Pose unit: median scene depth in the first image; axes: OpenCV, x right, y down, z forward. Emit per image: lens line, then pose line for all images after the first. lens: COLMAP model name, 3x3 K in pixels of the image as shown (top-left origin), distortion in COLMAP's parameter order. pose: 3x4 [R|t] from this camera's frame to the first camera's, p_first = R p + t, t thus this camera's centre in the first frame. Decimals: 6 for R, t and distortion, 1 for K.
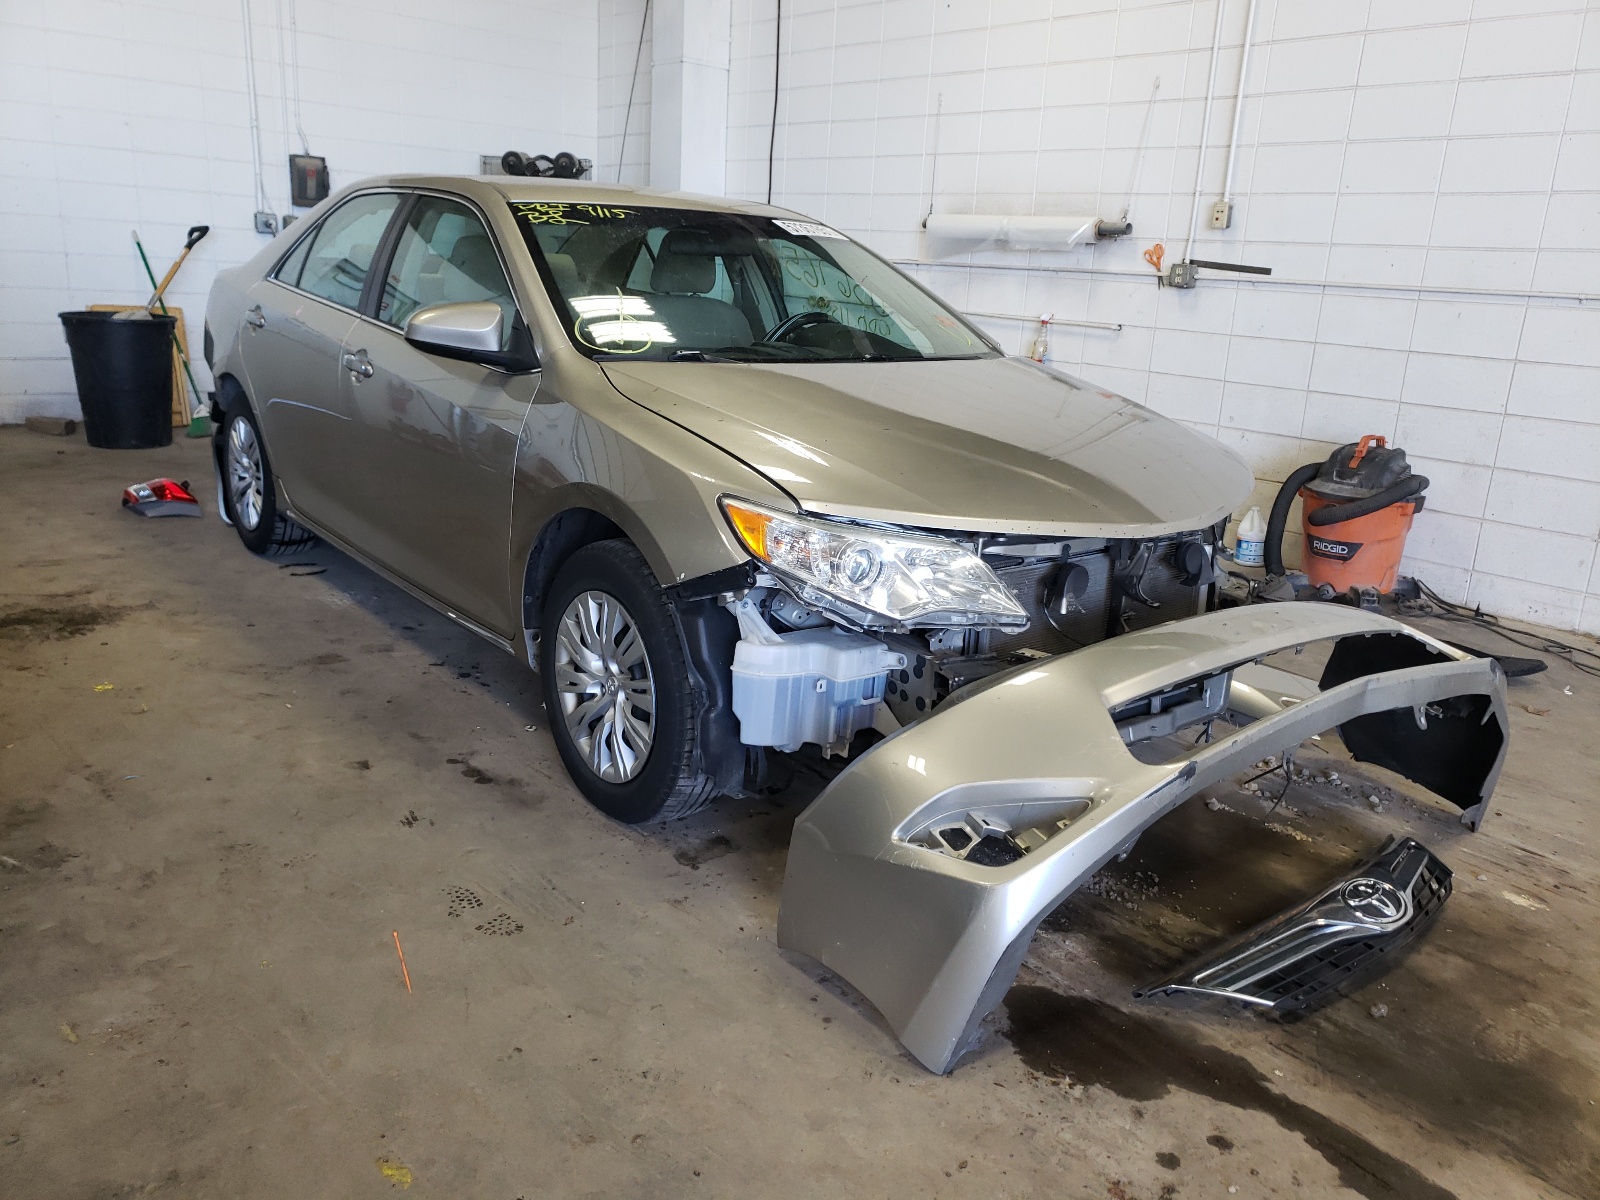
lens RADIAL K [[1261.5, 0, 805.1], [0, 1261.5, 593.6], [0, 0, 1]] dist [0.035150, -0.013706]
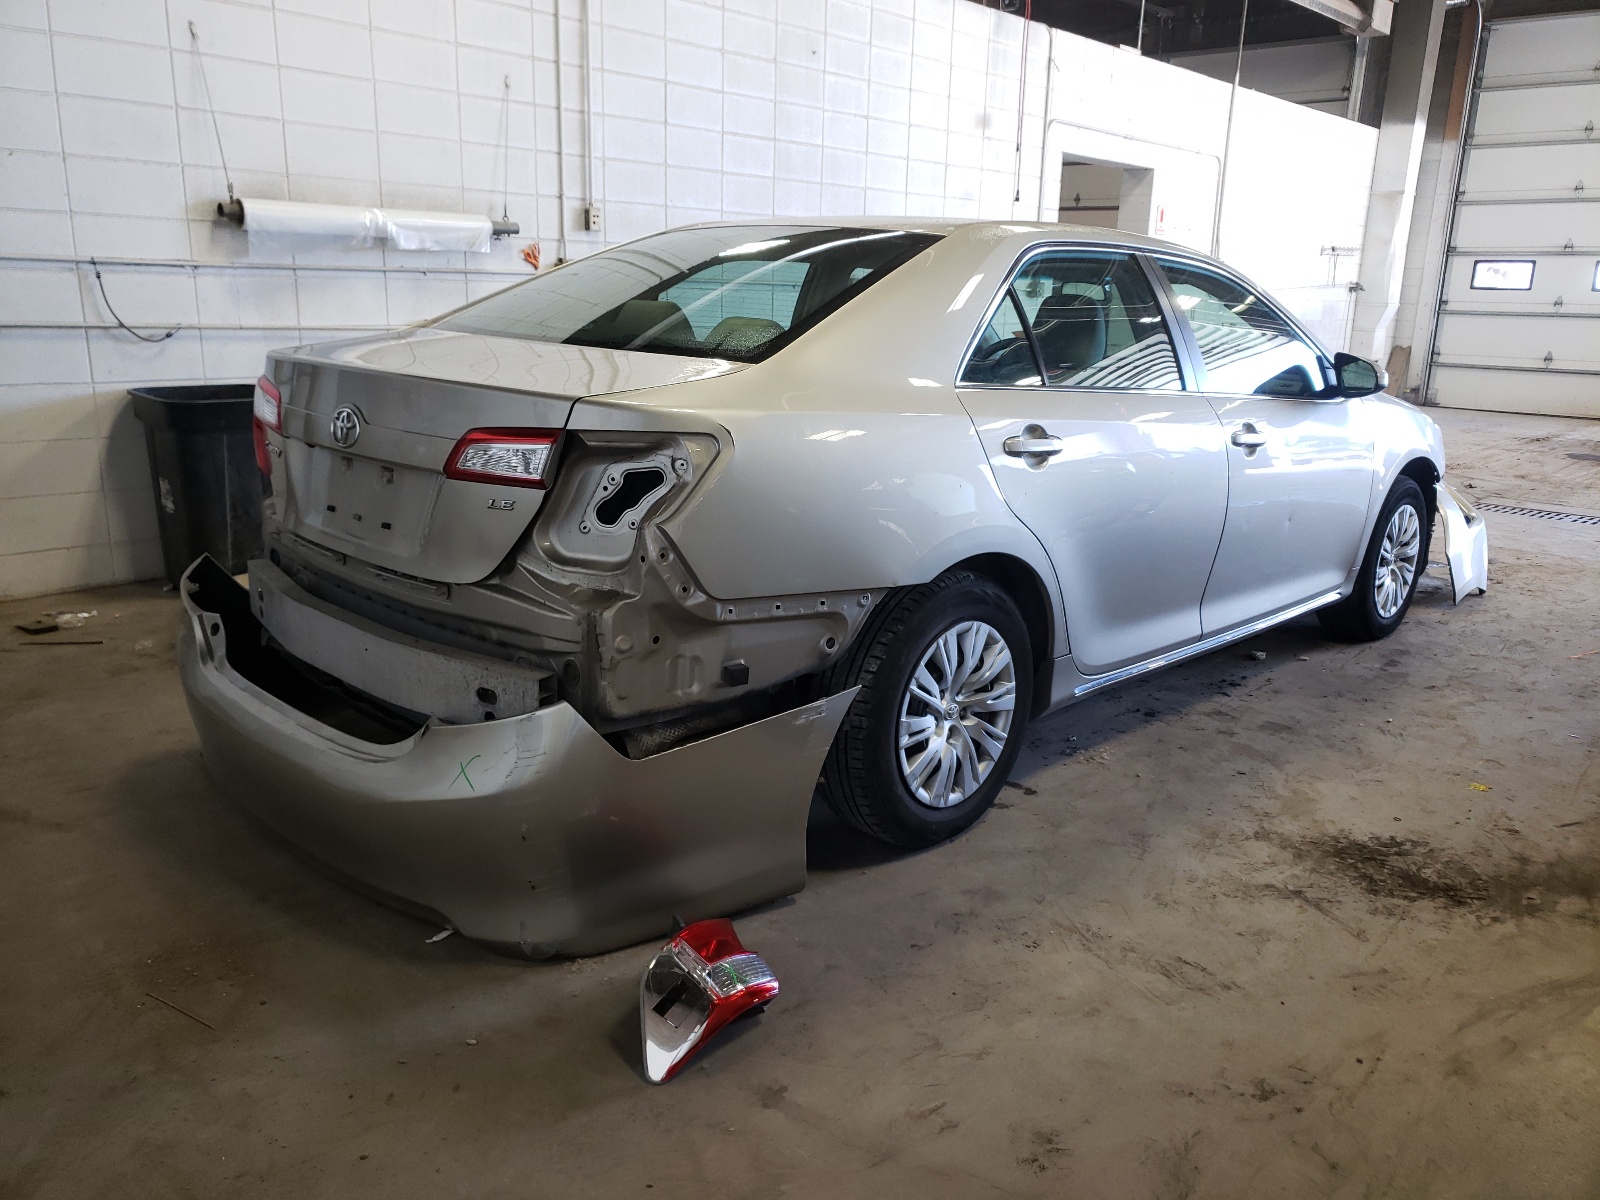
lens RADIAL K [[1261.5, 0, 816.3], [0, 1261.5, 605.8], [0, 0, 1]] dist [0.035150, -0.013706]
pose [[-0.143032, -0.312318, 0.939148, -1.162682], [0.217087, 0.915897, 0.337647, -0.430428], [-0.965617, 0.252171, -0.063202, 1.298185]]
